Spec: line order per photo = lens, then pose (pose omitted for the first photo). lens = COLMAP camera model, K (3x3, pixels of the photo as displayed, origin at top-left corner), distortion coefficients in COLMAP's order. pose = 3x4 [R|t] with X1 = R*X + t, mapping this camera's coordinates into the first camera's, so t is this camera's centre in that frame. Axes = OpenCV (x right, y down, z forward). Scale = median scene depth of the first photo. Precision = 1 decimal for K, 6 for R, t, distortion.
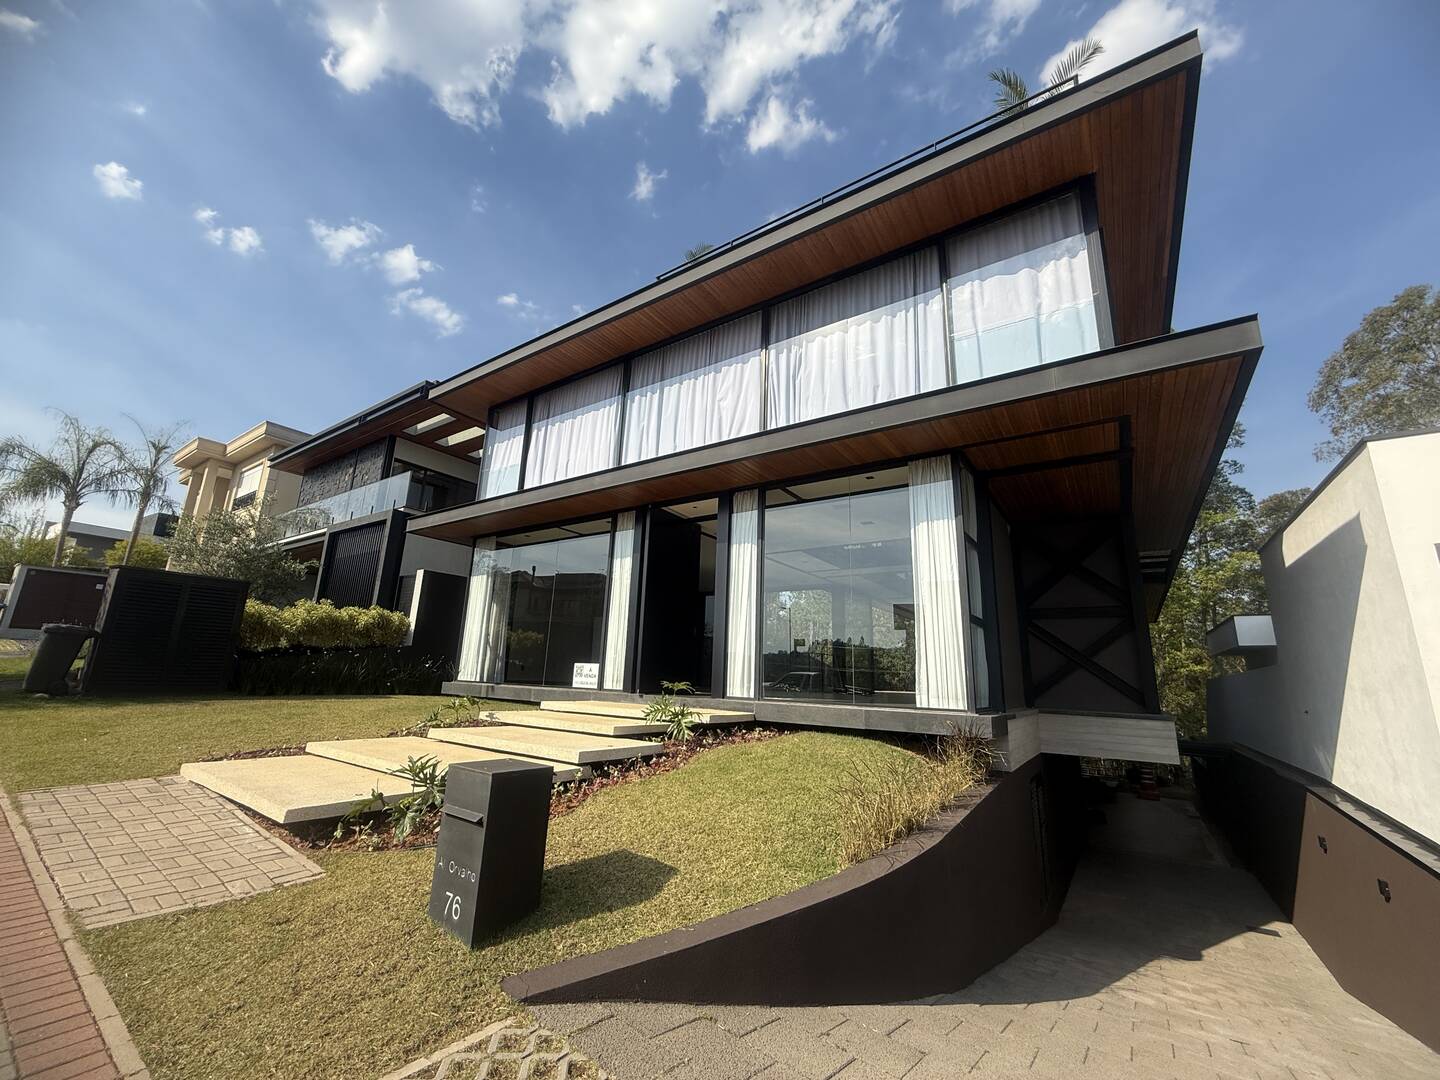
lens RADIAL K [[577.5, 0, 716.9], [0, 577.5, 541.1], [0, 0, 1]] dist [-0.000281, 0.000614]
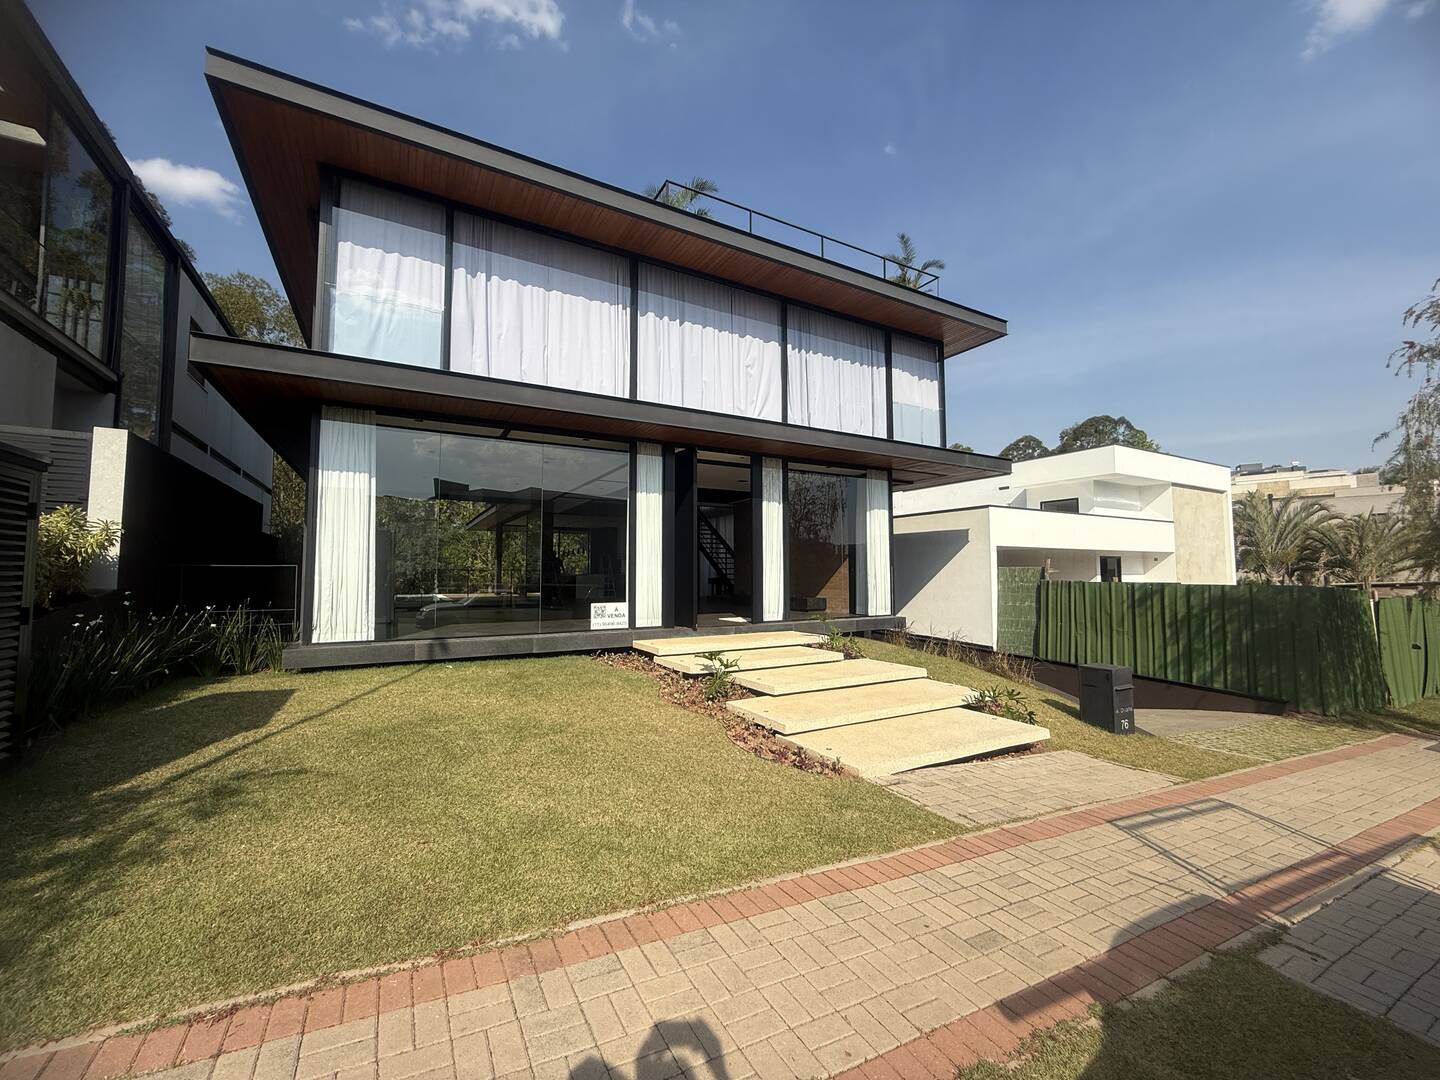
lens RADIAL K [[577.5, 0, 716.9], [0, 577.5, 541.1], [0, 0, 1]] dist [-0.000281, 0.000614]
pose [[0.421408, 0.088099, 0.902582, -0.977011], [-0.128718, 0.991004, -0.036633, 0.129432], [-0.897690, -0.100741, 0.428958, 0.476051]]
